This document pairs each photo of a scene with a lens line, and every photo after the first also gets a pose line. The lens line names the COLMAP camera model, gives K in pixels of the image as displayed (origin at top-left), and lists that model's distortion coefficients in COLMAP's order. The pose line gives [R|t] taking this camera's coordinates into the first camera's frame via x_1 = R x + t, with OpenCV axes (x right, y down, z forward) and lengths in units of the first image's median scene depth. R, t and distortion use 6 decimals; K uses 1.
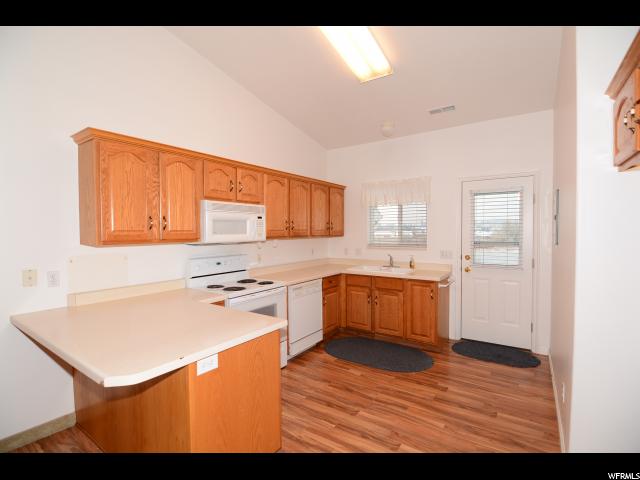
lens RADIAL K [[312.6, 0, 319.6], [0, 312.6, 240.6], [0, 0, 1]] dist [-0.014239, -0.003108]
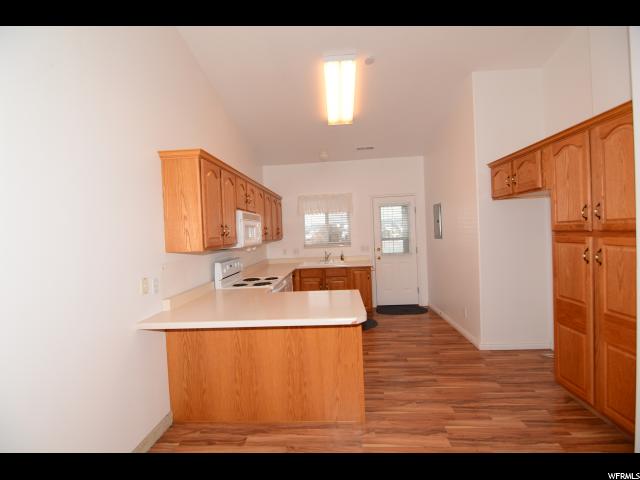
lens RADIAL K [[312.6, 0, 320.3], [0, 312.6, 238.7], [0, 0, 1]] dist [-0.014239, -0.003108]
pose [[0.857355, -0.042109, 0.513000, -0.506658], [0.054476, 0.998474, -0.009084, 0.002338], [-0.511834, 0.035735, 0.858341, -0.117660]]
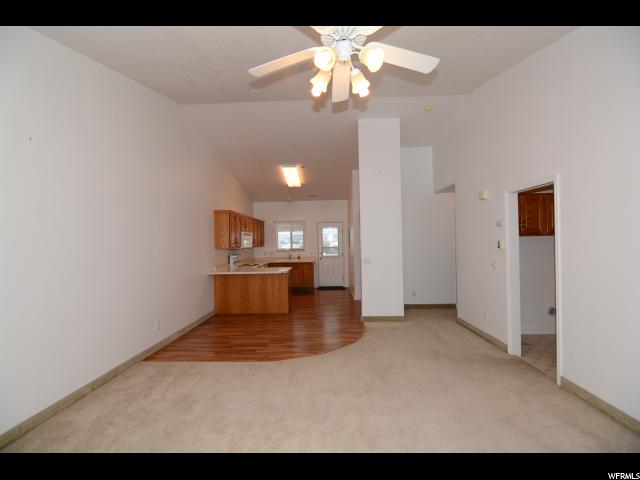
lens RADIAL K [[312.6, 0, 322.0], [0, 312.6, 239.0], [0, 0, 1]] dist [-0.014239, -0.003108]
pose [[0.837833, -0.004107, 0.545911, -0.876823], [0.032212, 0.998601, -0.041925, 0.043817], [-0.544975, 0.052711, 0.836794, -1.098047]]
